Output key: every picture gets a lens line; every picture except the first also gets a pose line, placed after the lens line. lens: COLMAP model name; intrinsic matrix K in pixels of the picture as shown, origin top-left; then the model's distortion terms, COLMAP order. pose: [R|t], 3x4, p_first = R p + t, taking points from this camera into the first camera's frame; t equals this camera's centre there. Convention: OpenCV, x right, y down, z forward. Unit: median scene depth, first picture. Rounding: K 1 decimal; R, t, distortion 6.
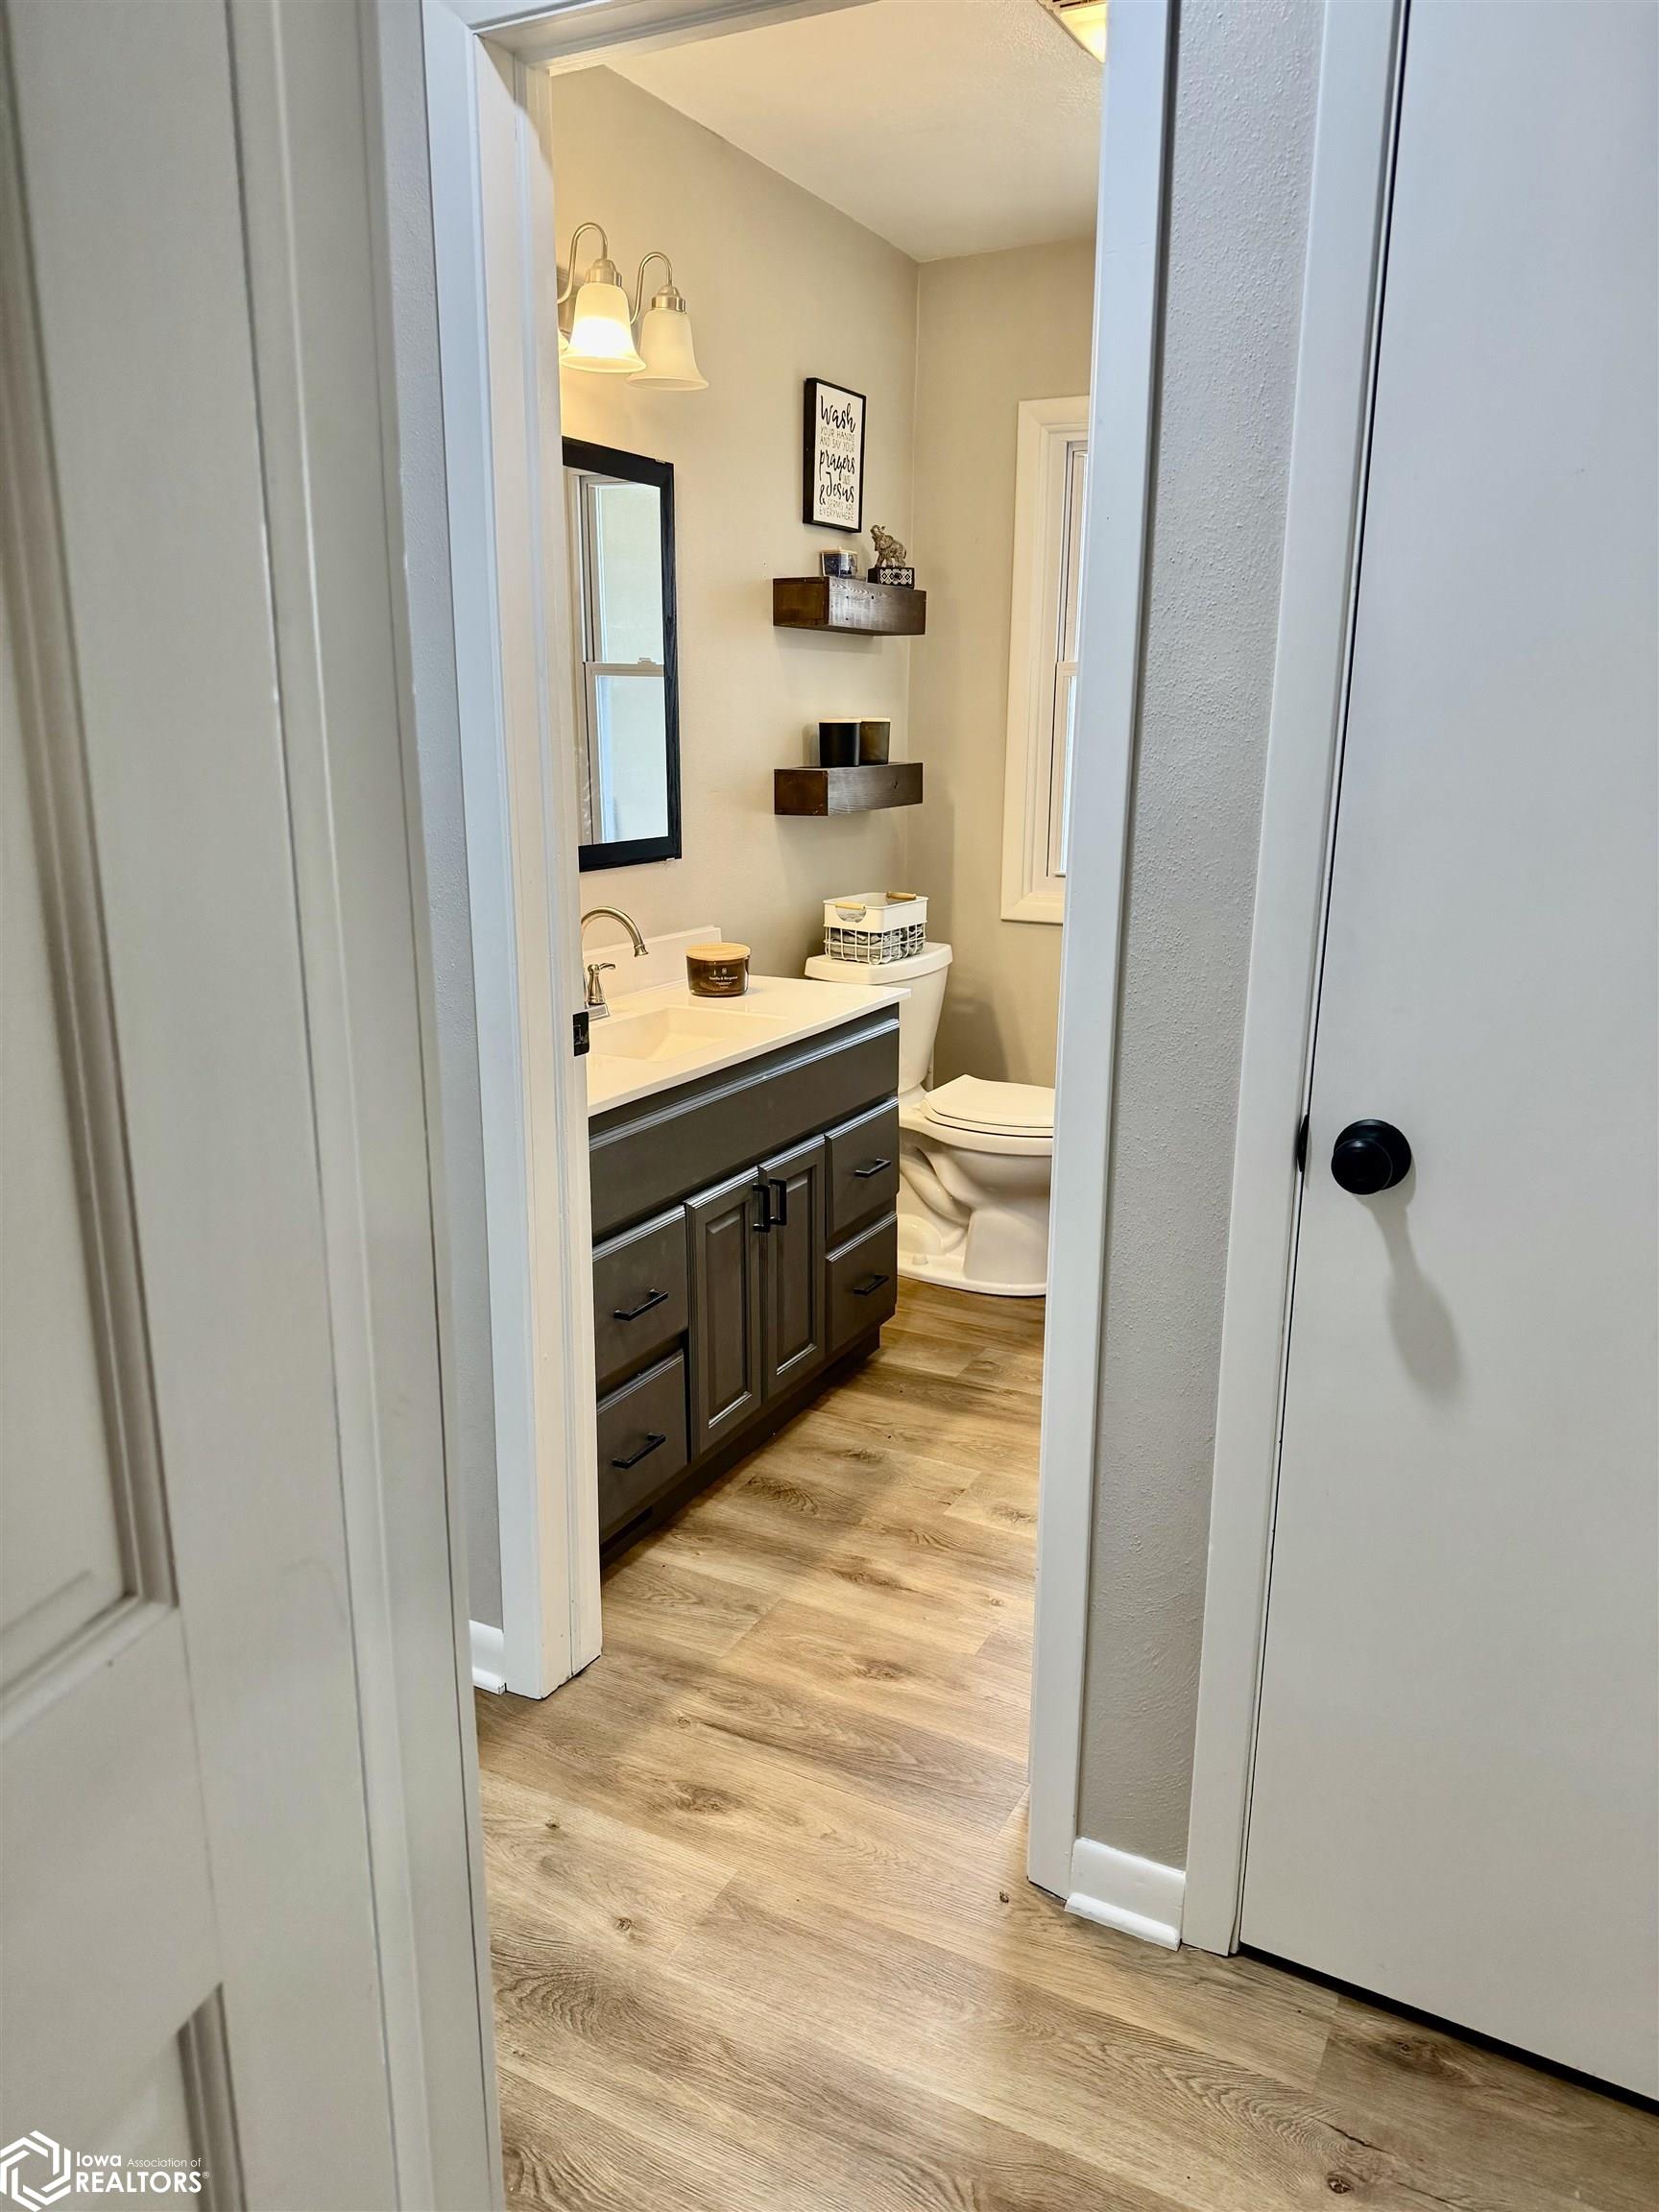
lens RADIAL K [[1572.8, 0, 832.3], [0, 1572.8, 1120.5], [0, 0, 1]] dist [0.078337, -0.020540]
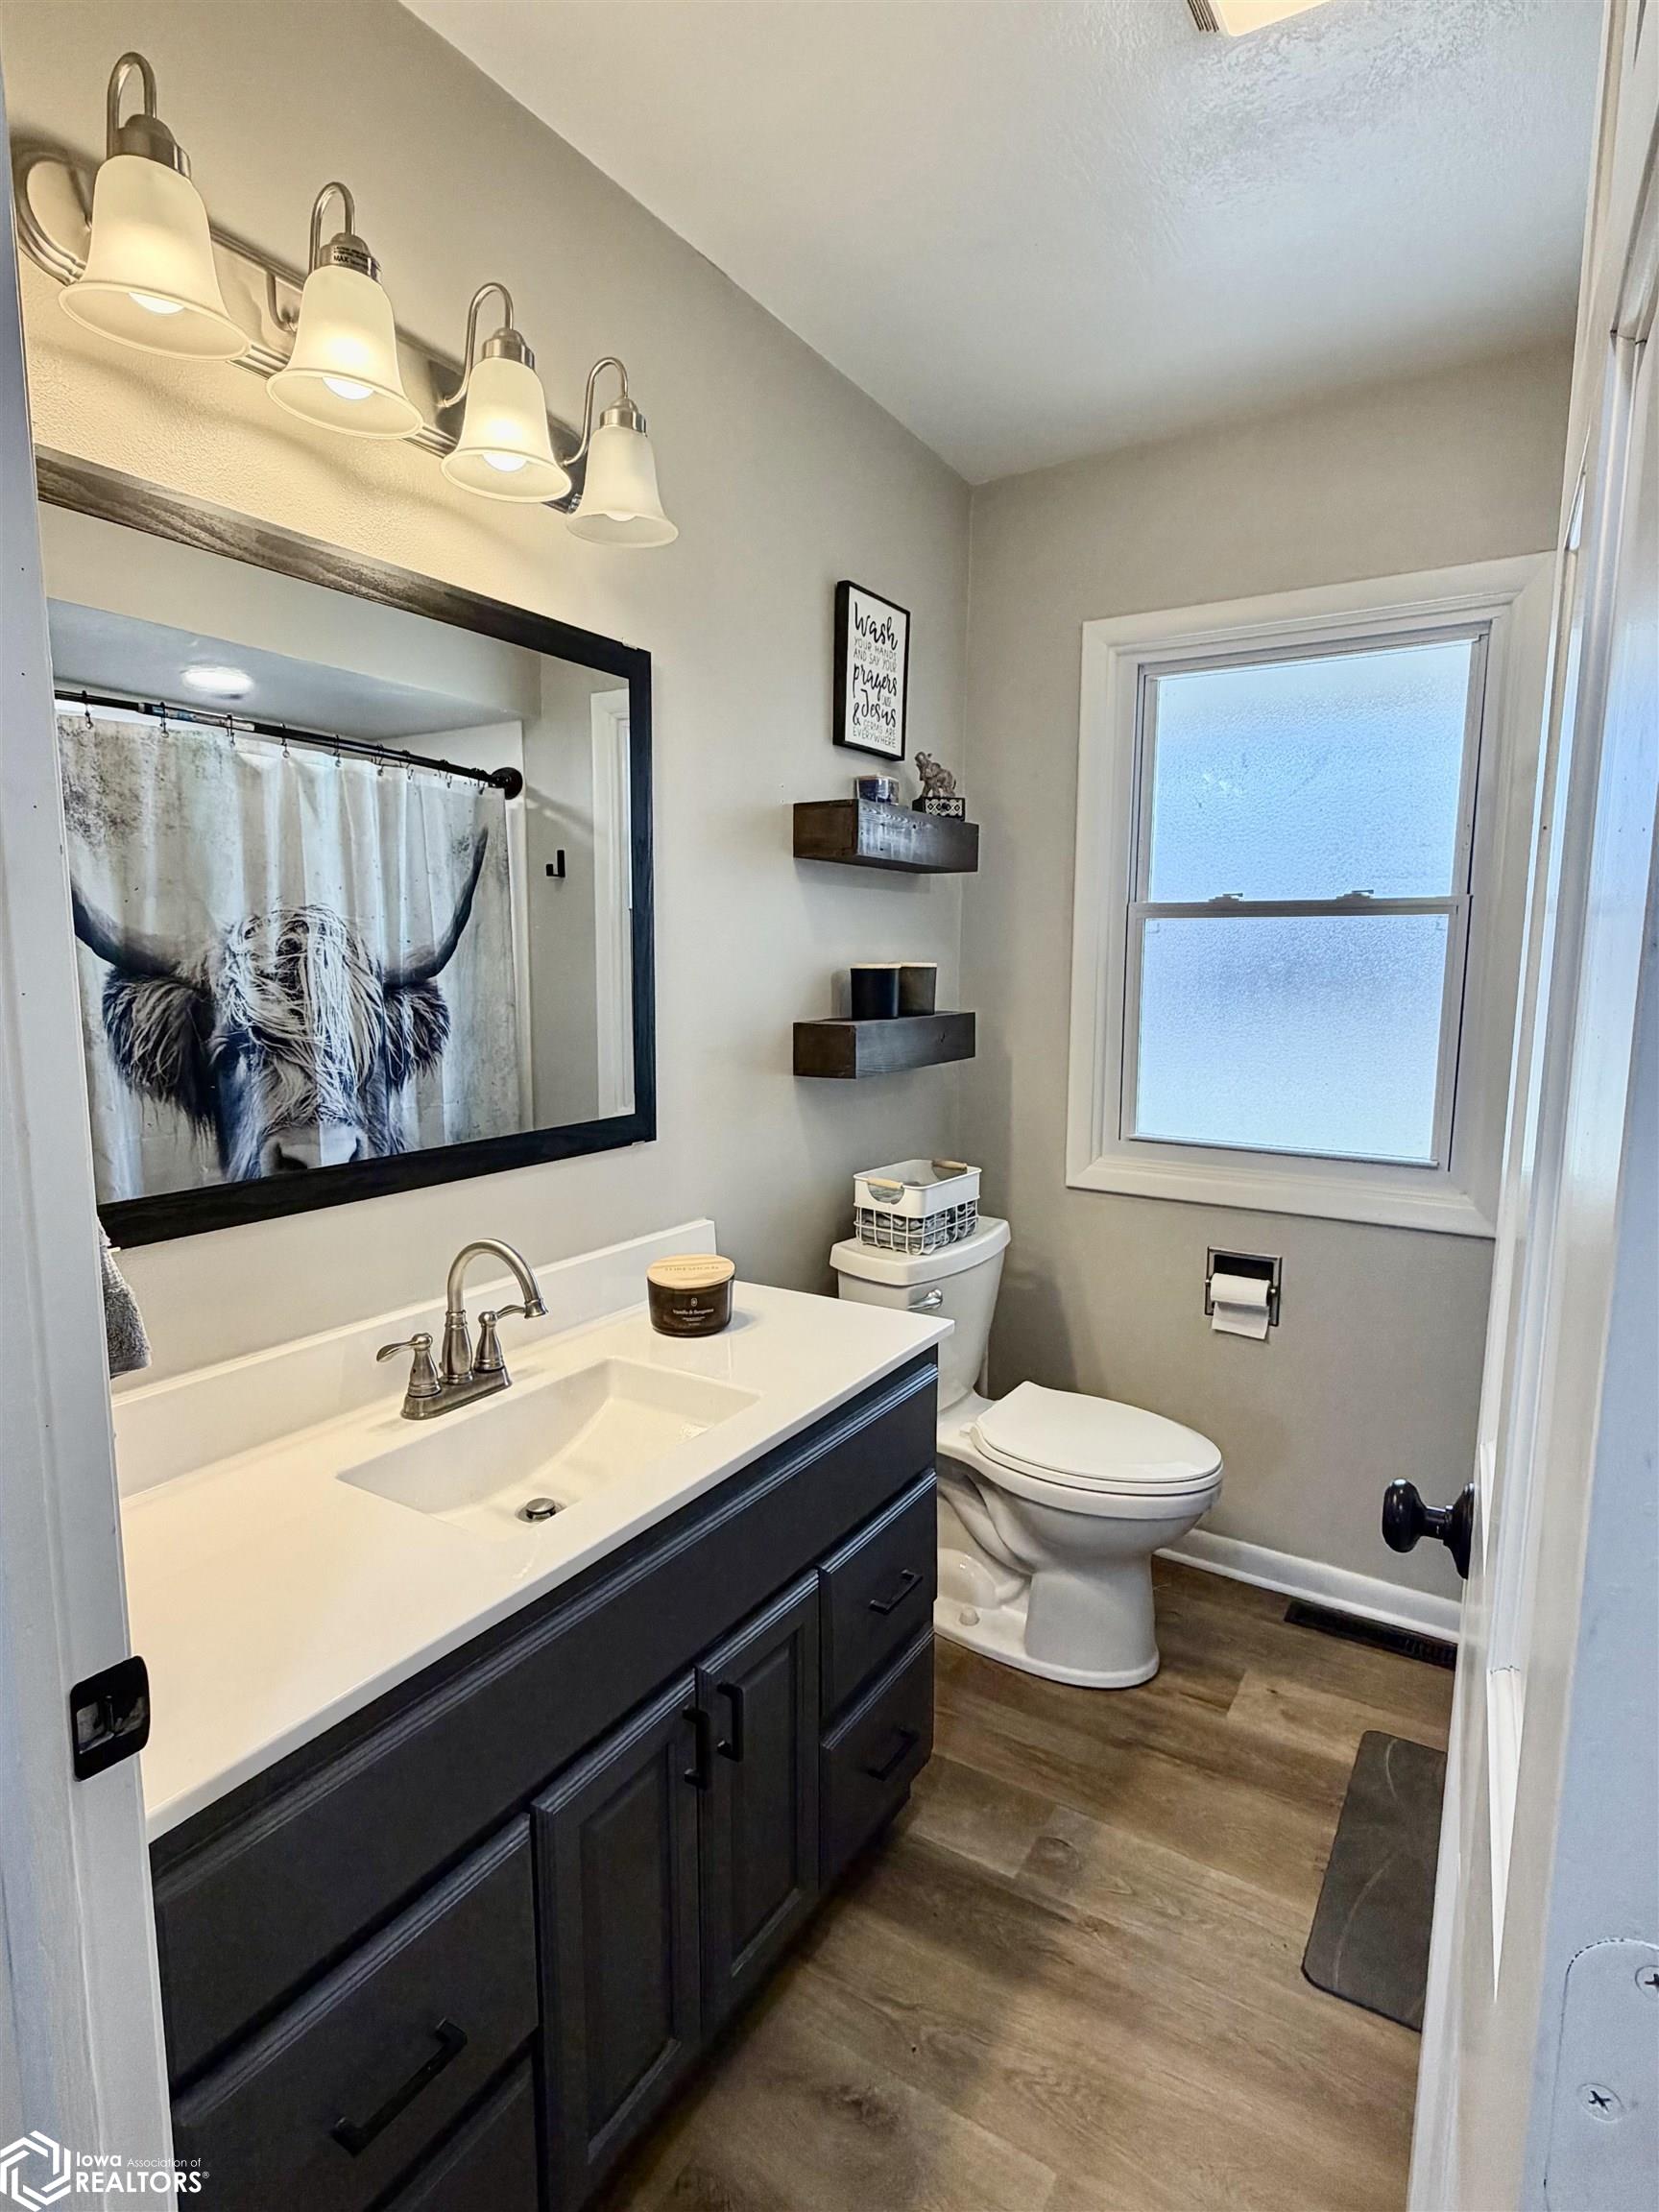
lens RADIAL K [[1159.2, 0, 819.2], [0, 1159.2, 1096.1], [0, 0, 1]] dist [0.000035, -0.001854]
pose [[0.996293, 0.010350, -0.085401, 0.029517], [-0.021333, 0.991451, -0.128724, -0.106616], [0.083339, 0.130069, 0.987996, 0.405365]]
